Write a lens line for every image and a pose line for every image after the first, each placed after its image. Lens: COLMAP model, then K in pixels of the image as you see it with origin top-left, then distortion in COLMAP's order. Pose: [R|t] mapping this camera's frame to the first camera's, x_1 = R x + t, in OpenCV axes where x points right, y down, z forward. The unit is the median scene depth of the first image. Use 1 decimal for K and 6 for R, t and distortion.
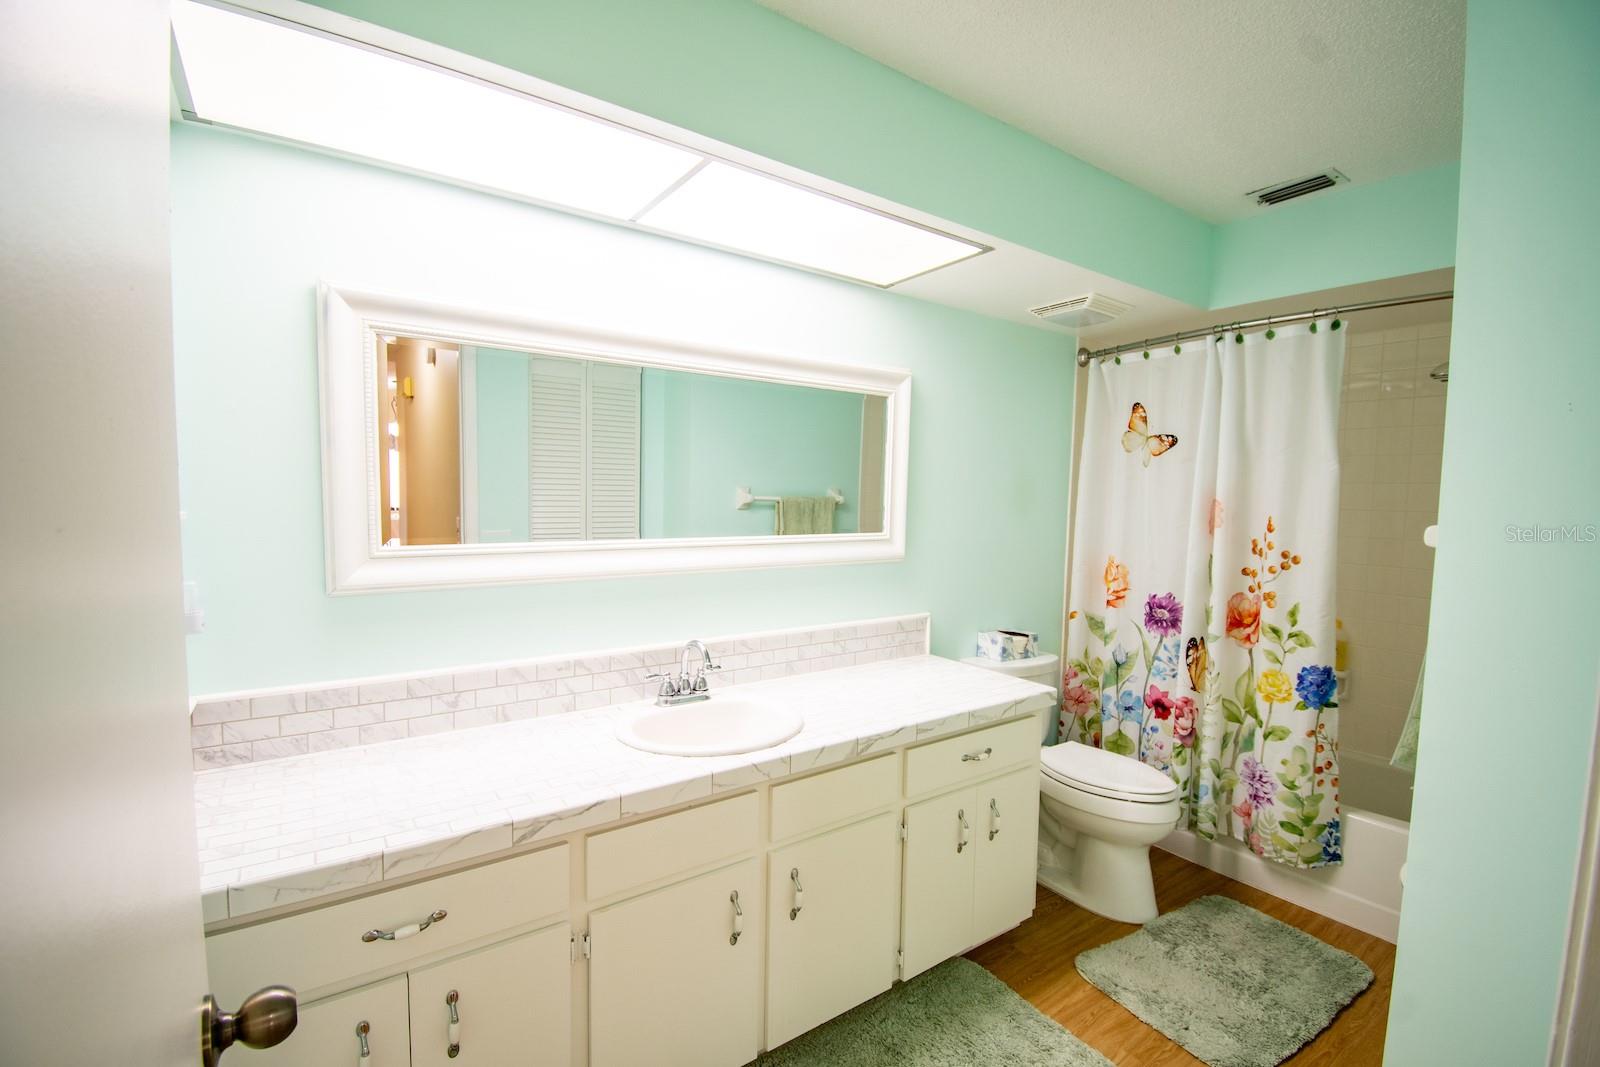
lens RADIAL K [[702.1, 0, 801.7], [0, 702.1, 539.4], [0, 0, 1]] dist [0.024201, -0.030040]
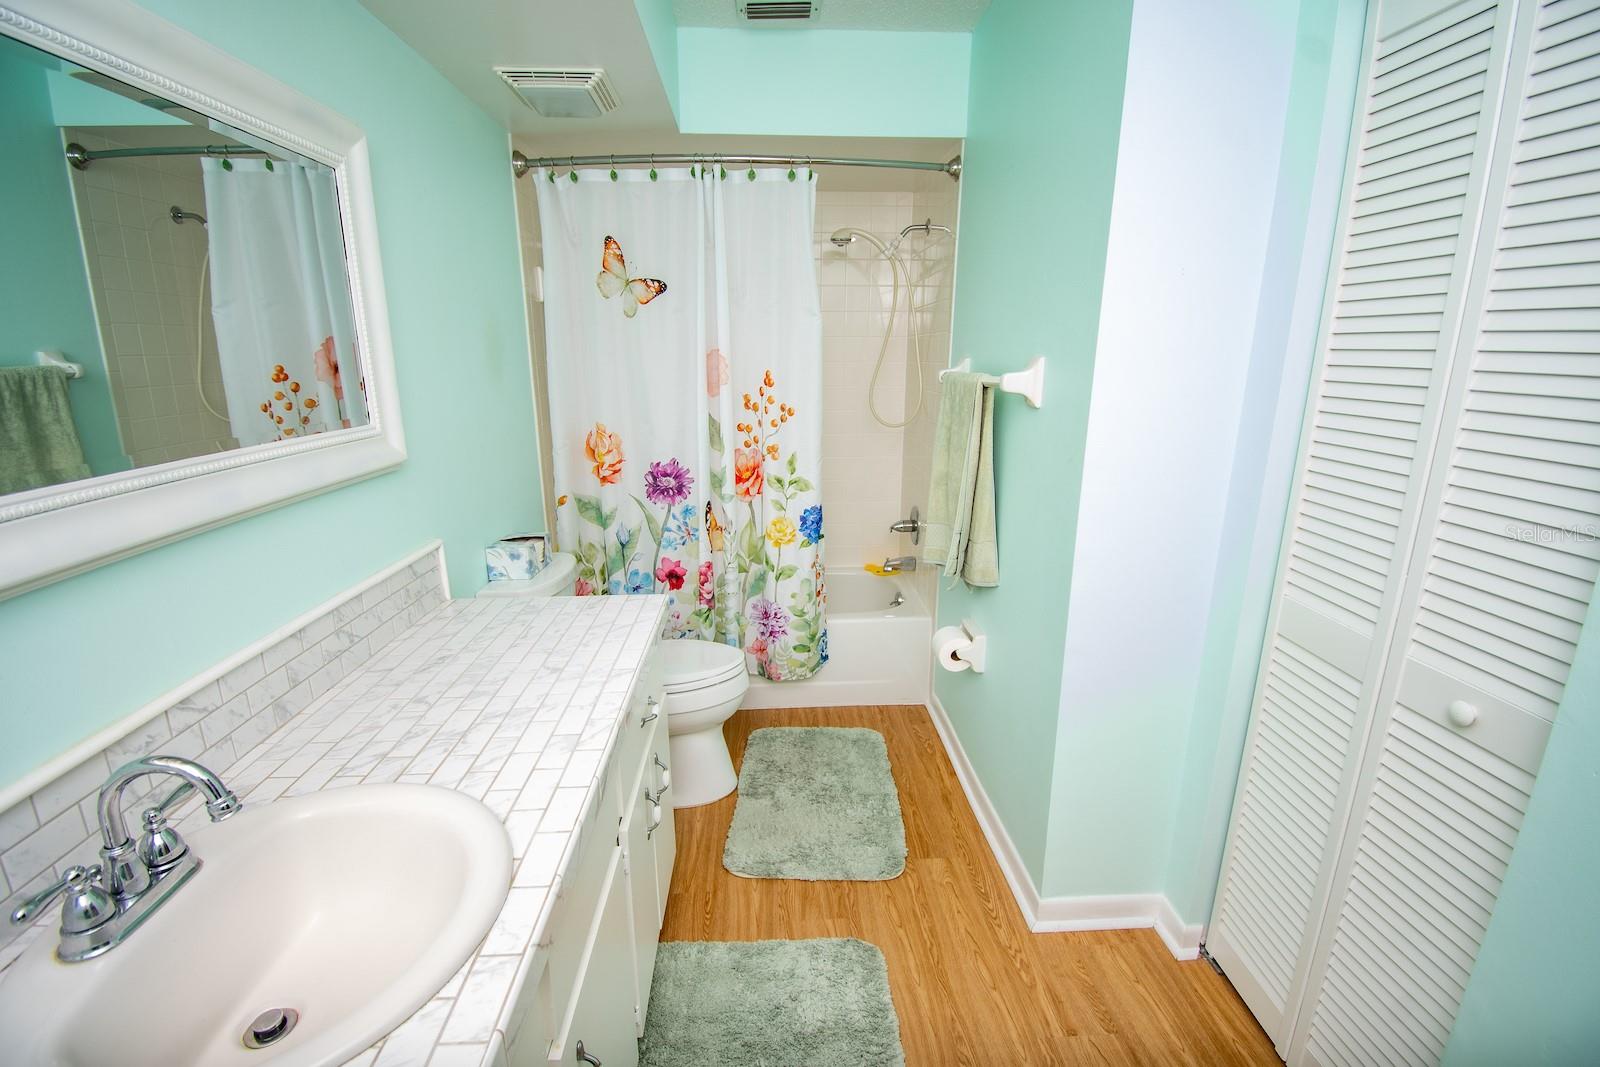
lens RADIAL K [[702.1, 0, 801.7], [0, 702.1, 539.4], [0, 0, 1]] dist [0.024201, -0.030040]
pose [[0.531812, -0.233334, 0.814083, -0.184924], [0.066233, 0.969809, 0.234700, -0.029790], [-0.844269, -0.070897, 0.531210, 0.380102]]
